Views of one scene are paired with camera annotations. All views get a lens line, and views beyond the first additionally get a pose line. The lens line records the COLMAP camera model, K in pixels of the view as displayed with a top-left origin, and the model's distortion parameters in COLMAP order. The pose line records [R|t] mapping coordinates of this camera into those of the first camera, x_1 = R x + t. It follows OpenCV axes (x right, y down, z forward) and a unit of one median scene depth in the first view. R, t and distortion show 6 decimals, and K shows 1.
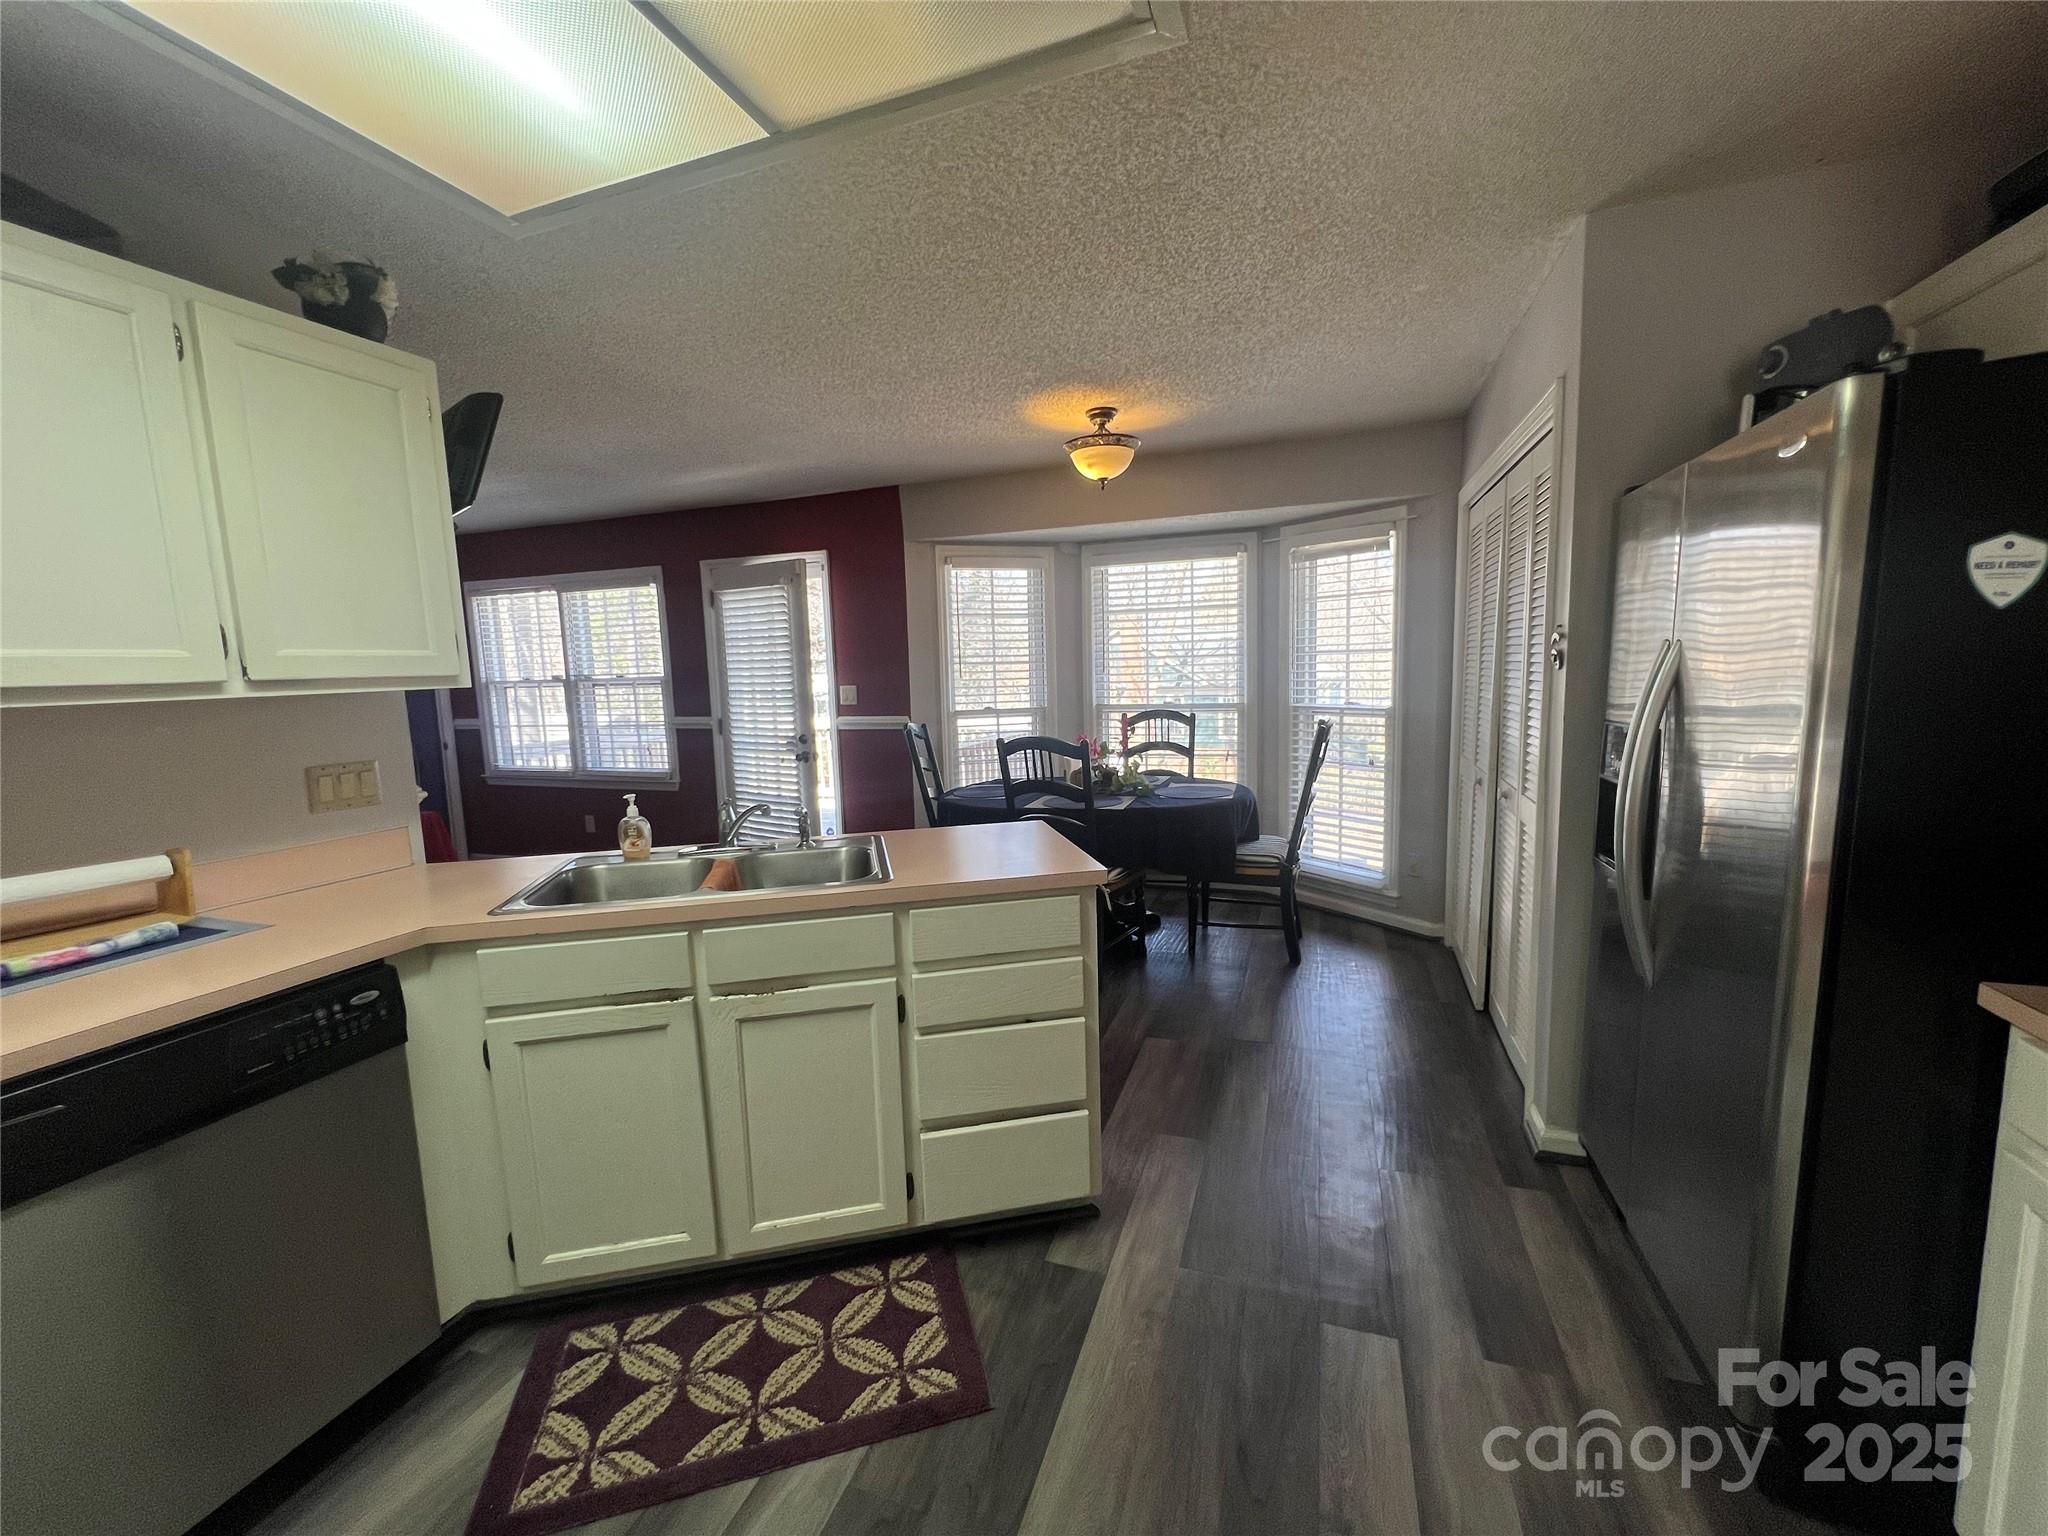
lens RADIAL K [[817.2, 0, 1024.0], [0, 817.2, 768.0], [0, 0, 1]] dist [-0.000627, -0.000143]
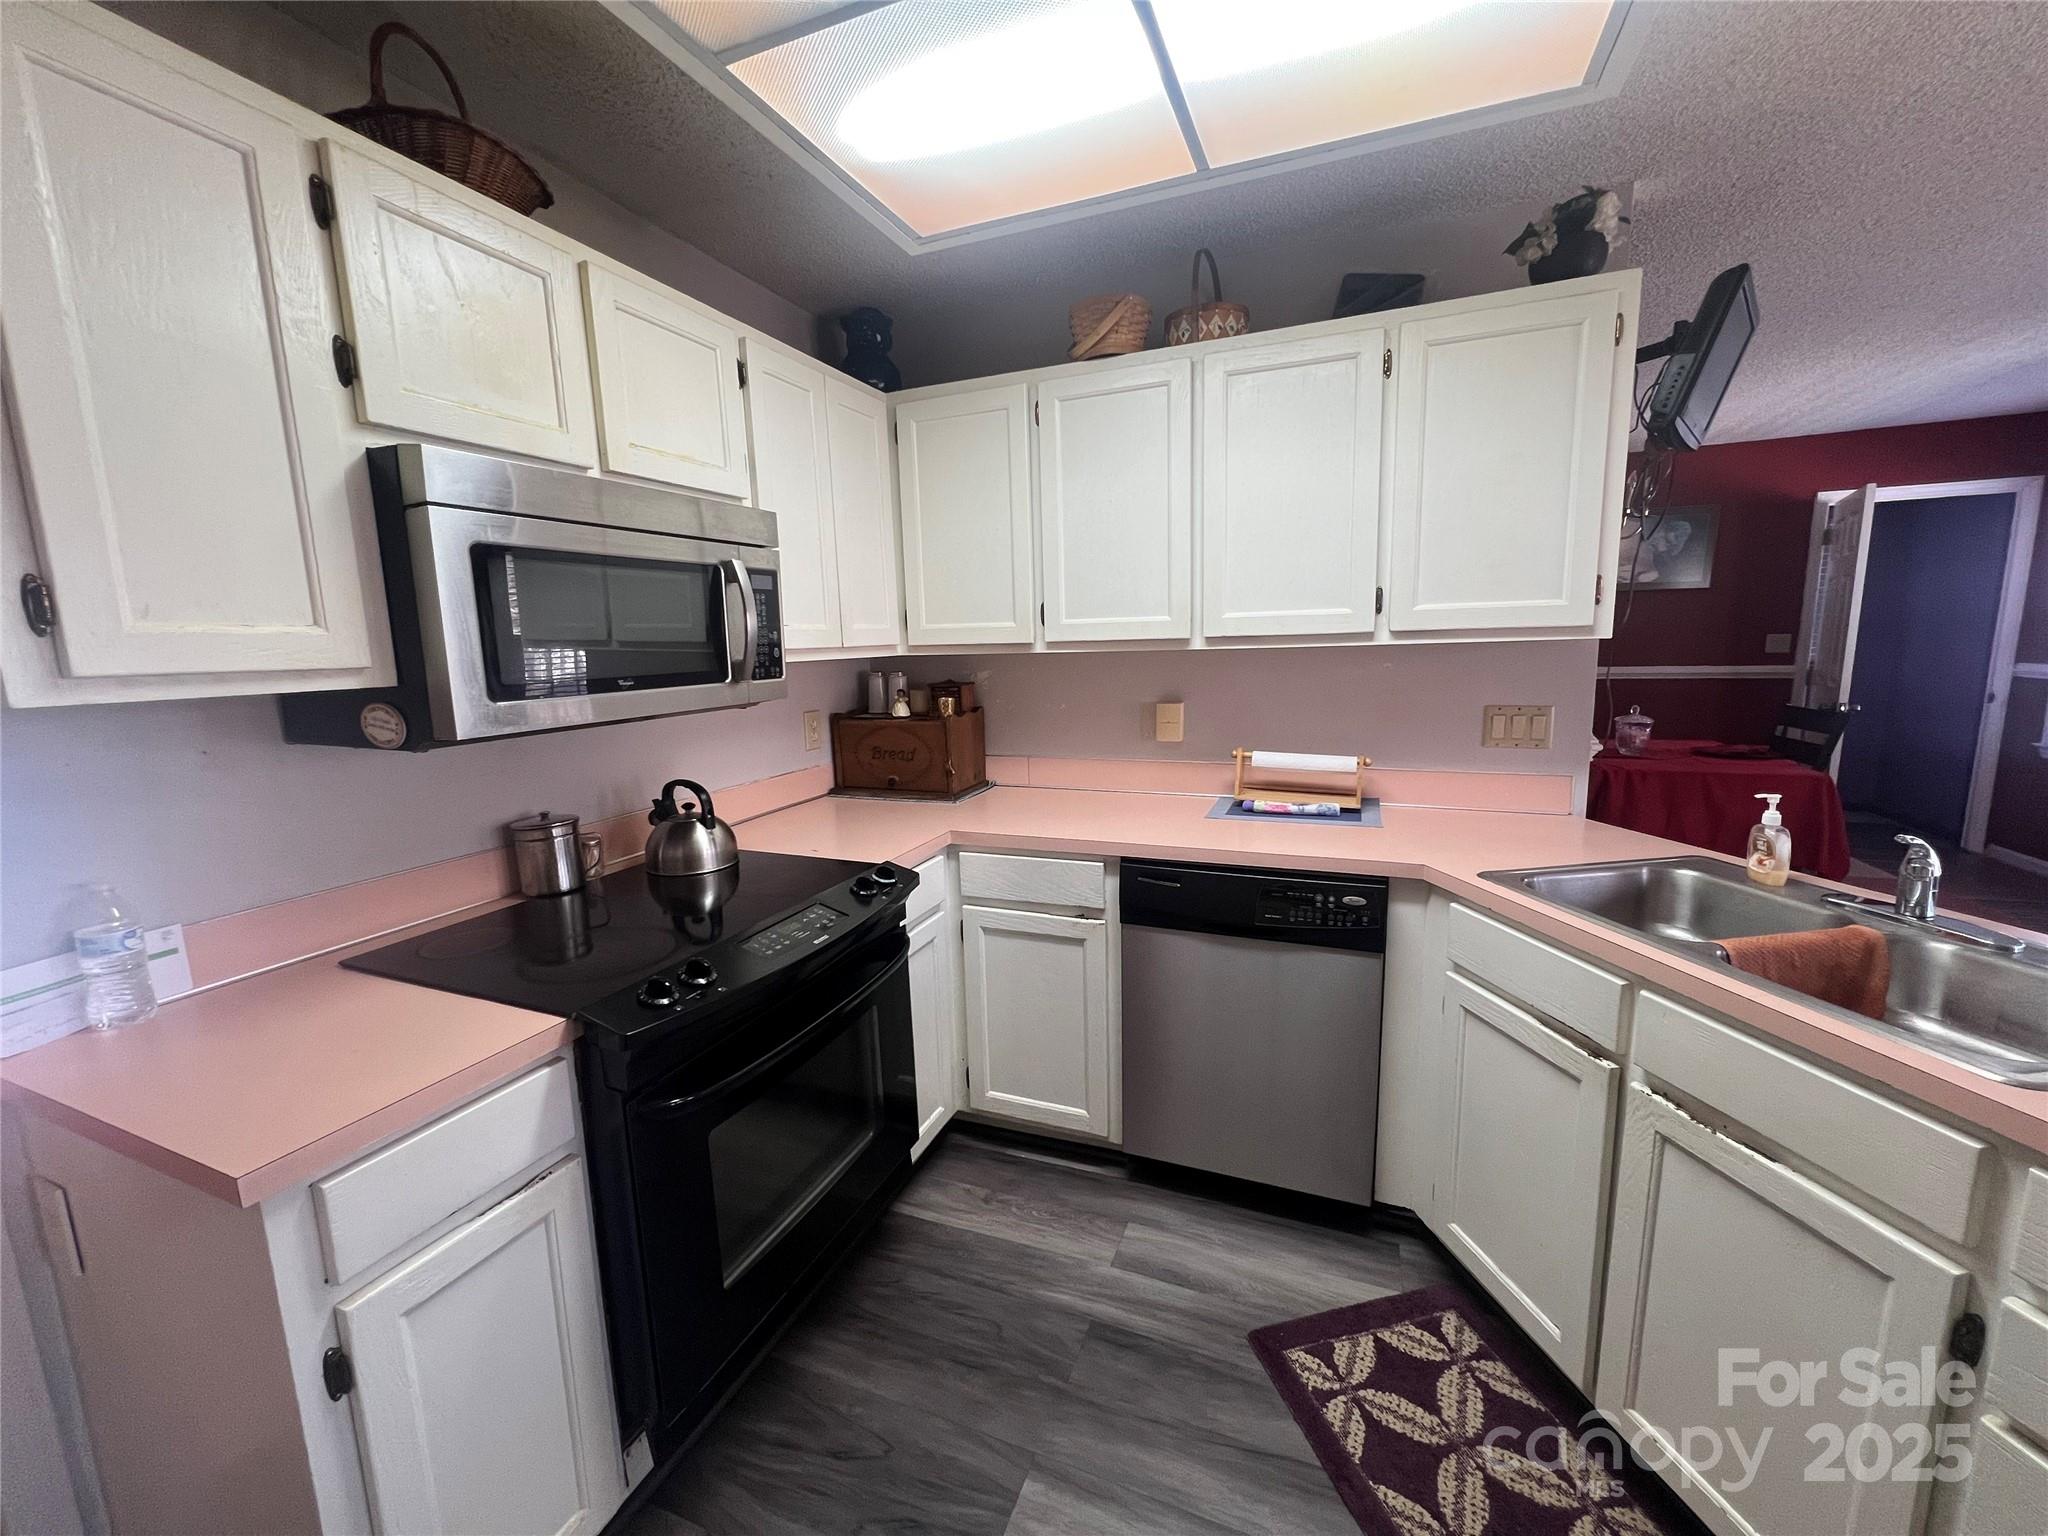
lens RADIAL K [[817.2, 0, 1024.0], [0, 817.2, 768.0], [0, 0, 1]] dist [-0.000627, -0.000143]
pose [[-0.044439, 0.188692, -0.981030, 0.317513], [-0.096064, 0.976643, 0.192199, -0.083757], [0.994383, 0.102783, -0.025275, 0.469300]]
